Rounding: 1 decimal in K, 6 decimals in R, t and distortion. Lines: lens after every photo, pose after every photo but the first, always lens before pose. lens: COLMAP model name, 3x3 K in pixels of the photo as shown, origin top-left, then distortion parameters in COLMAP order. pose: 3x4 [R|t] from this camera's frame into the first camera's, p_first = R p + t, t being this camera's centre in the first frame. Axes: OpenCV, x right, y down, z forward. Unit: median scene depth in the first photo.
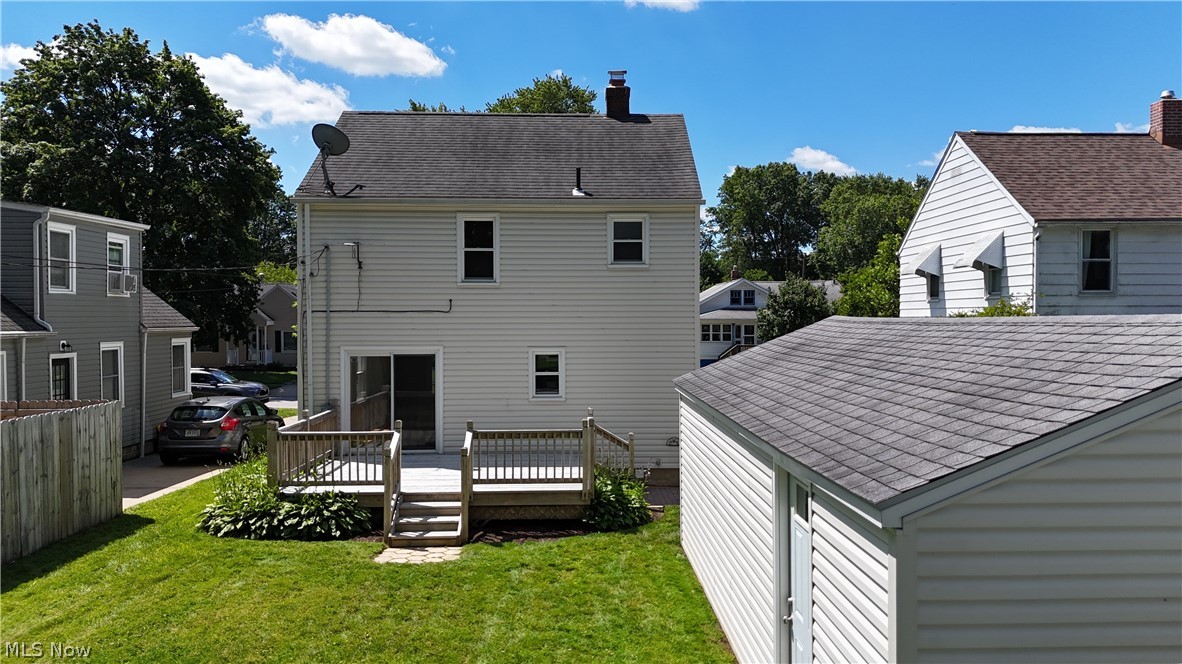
lens RADIAL K [[865.3, 0, 597.8], [0, 865.3, 334.0], [0, 0, 1]] dist [0.076685, -0.103302]
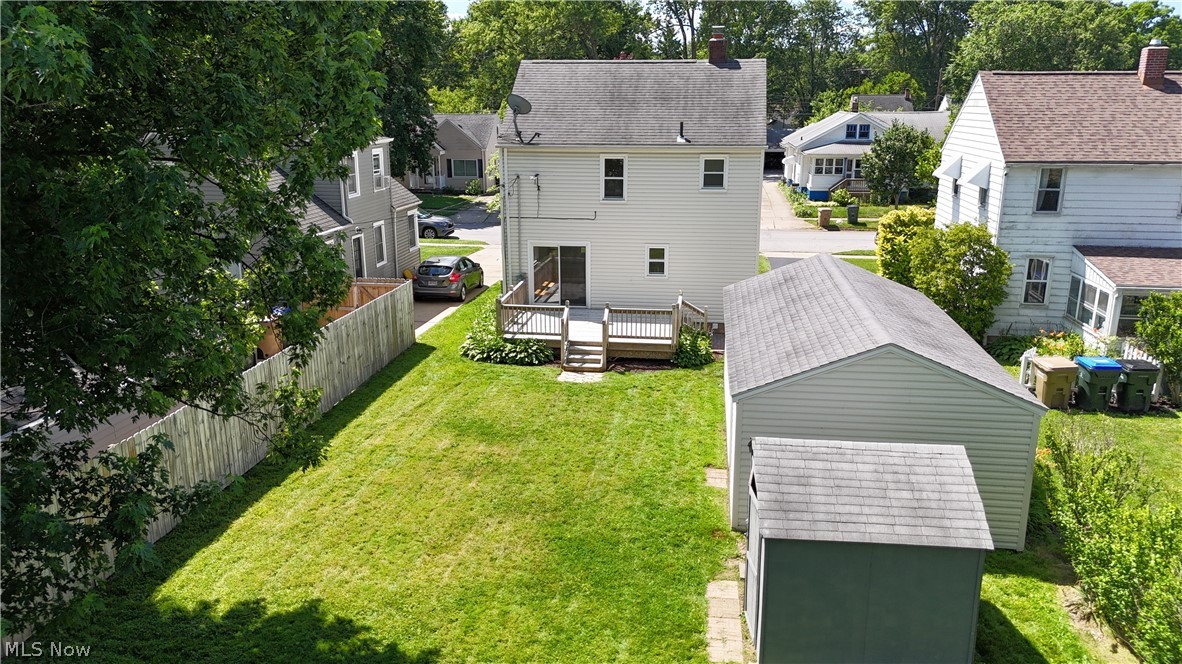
lens RADIAL K [[865.3, 0, 597.8], [0, 865.3, 334.0], [0, 0, 1]] dist [0.076685, -0.103302]
pose [[0.987462, 0.042044, -0.152155, 0.092459], [-0.004076, 0.970347, 0.241680, -0.238581], [0.157804, -0.238030, 0.958352, -0.629466]]
